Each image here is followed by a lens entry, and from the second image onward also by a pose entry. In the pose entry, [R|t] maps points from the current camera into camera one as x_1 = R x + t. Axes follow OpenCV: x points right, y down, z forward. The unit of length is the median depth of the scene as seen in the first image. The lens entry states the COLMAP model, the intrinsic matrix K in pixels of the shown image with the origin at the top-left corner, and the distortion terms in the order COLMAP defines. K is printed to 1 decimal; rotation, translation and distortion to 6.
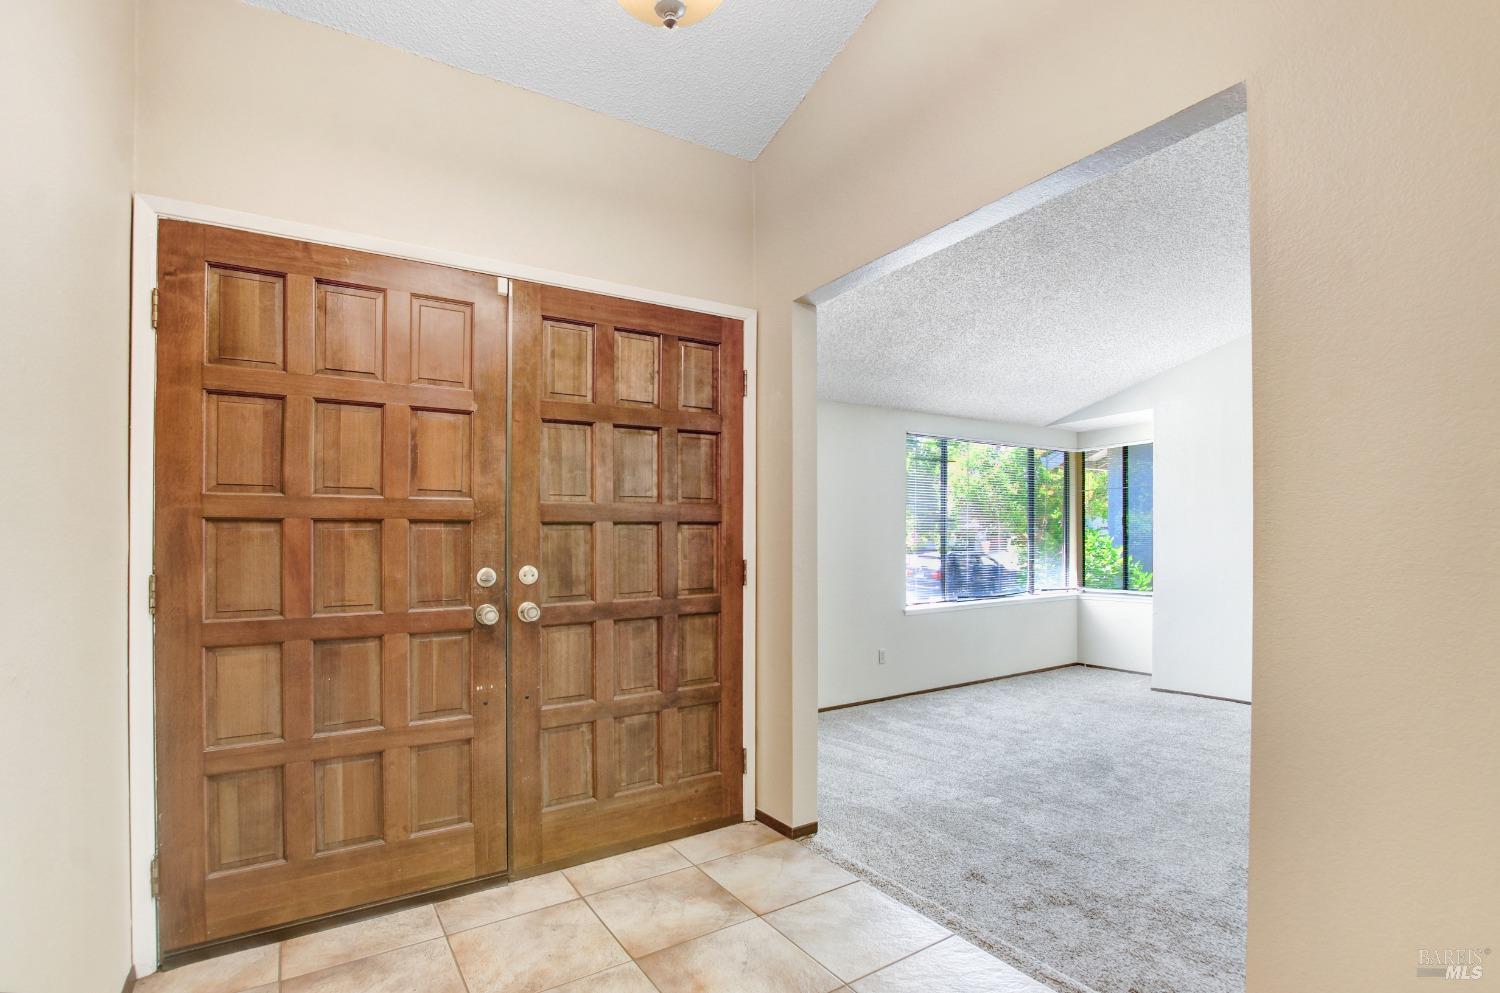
lens RADIAL K [[683.5, 0, 774.7], [0, 683.5, 526.0], [0, 0, 1]] dist [-0.026724, 0.000704]
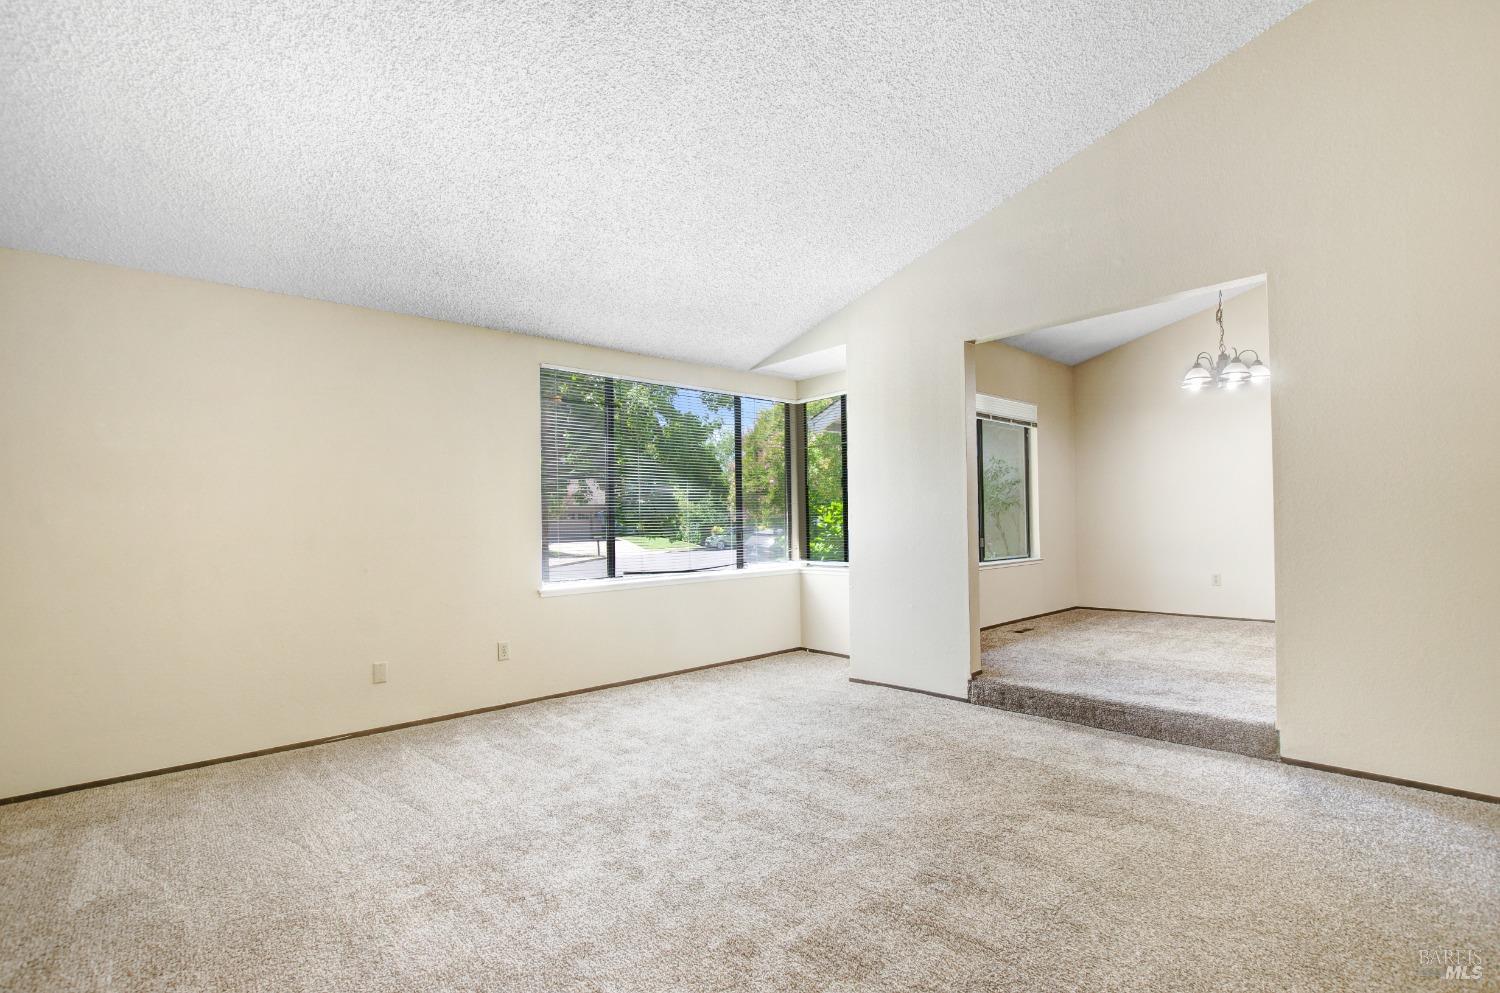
lens RADIAL K [[687.1, 0, 735.1], [0, 687.1, 496.2], [0, 0, 1]] dist [-0.024869, 0.002513]
pose [[0.988389, -0.003411, 0.151907, 0.289894], [0.005879, 0.999858, -0.015799, 0.028566], [-0.151832, 0.016508, 0.988268, 0.185118]]
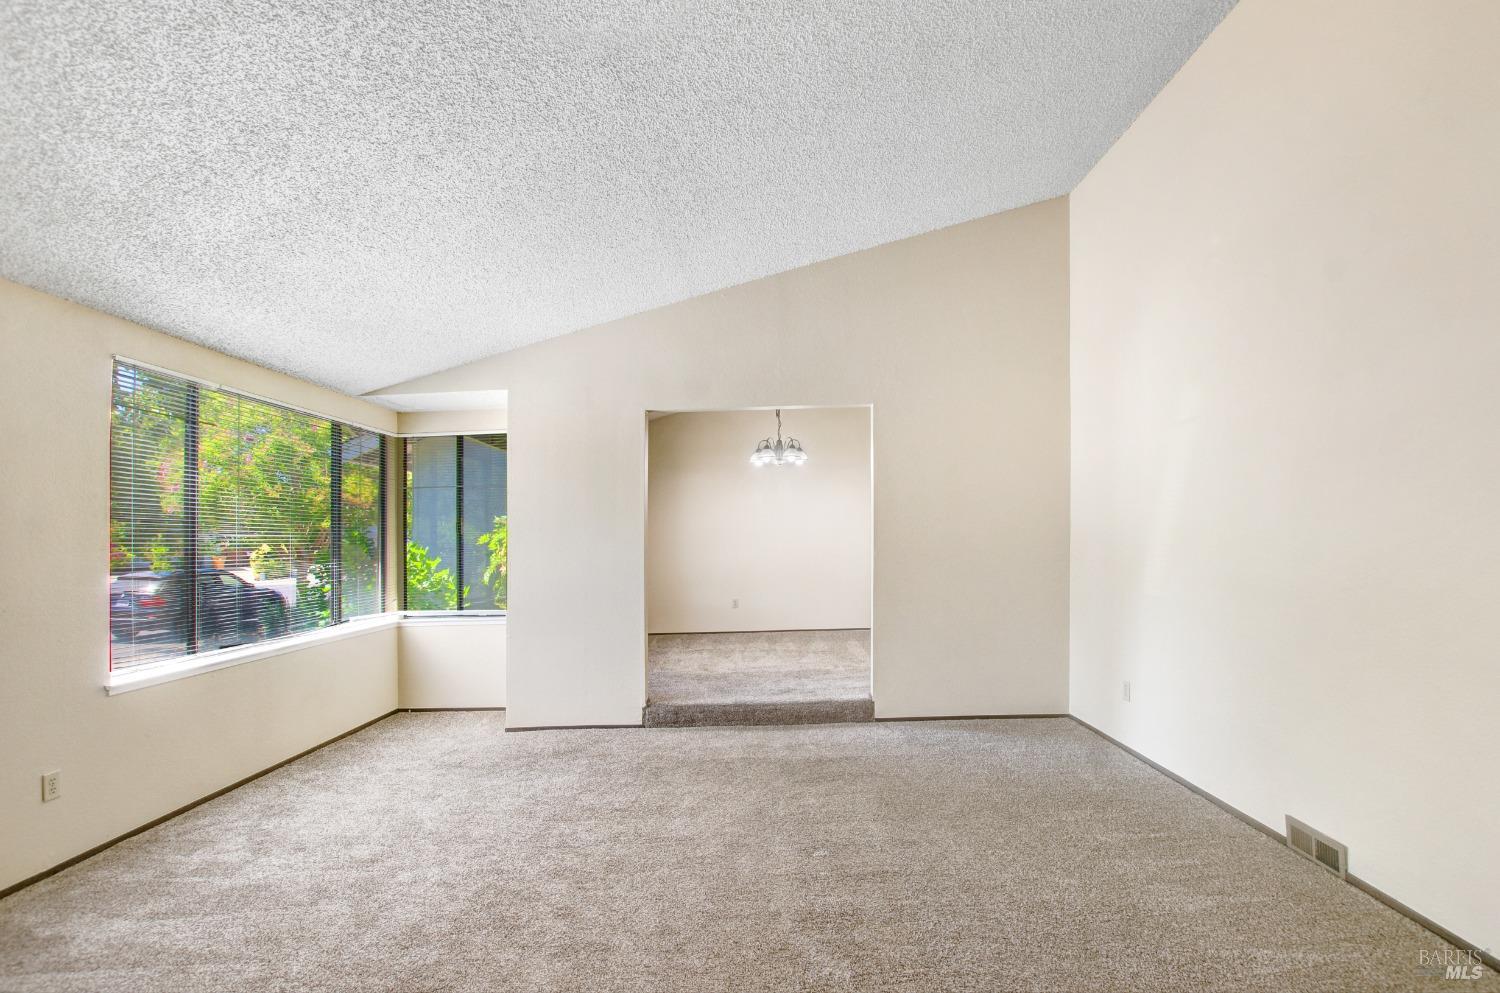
lens RADIAL K [[687.1, 0, 745.5], [0, 687.1, 534.4], [0, 0, 1]] dist [-0.024869, 0.002513]
pose [[0.575815, 0.000157, 0.817580, 0.046438], [0.003813, 0.999989, -0.002877, 0.007462], [-0.817571, 0.004774, 0.575808, 0.284011]]
